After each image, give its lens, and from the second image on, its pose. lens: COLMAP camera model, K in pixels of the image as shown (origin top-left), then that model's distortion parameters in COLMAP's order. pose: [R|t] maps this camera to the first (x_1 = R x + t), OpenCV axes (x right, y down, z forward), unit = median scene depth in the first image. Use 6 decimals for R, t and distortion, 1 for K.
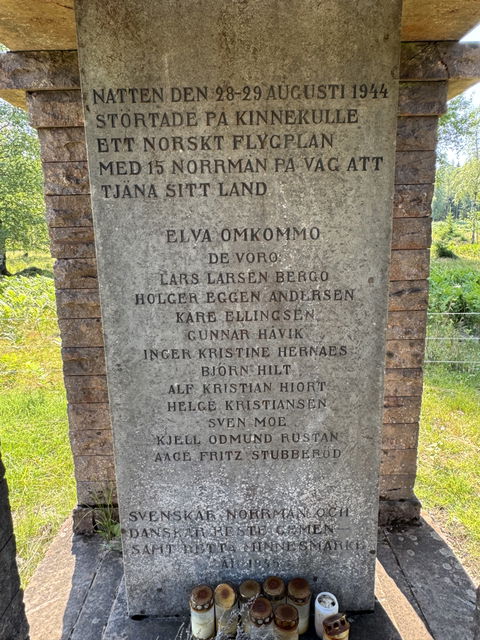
lens RADIAL K [[428.1, 0, 241.2], [0, 428.1, 317.8], [0, 0, 1]] dist [-0.045517, 0.034993]
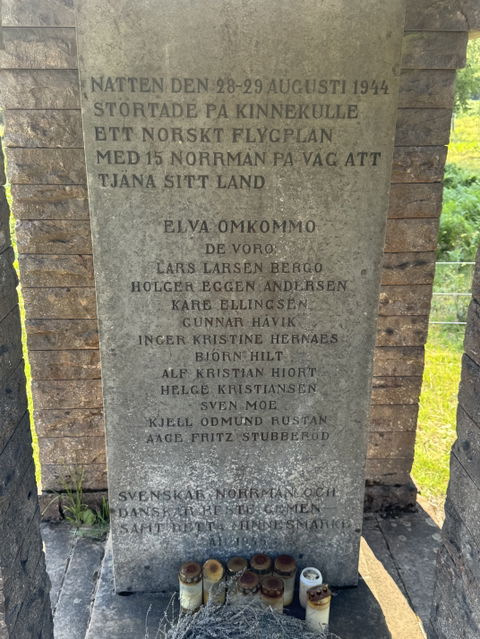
lens RADIAL K [[631.4, 0, 234.8], [0, 631.4, 321.9], [0, 0, 1]] dist [0.012877, 0.000000]
pose [[0.998810, 0.012526, 0.047136, -0.069111], [-0.018712, 0.990913, 0.133196, -0.153855], [-0.045039, -0.133919, 0.989968, -0.465288]]
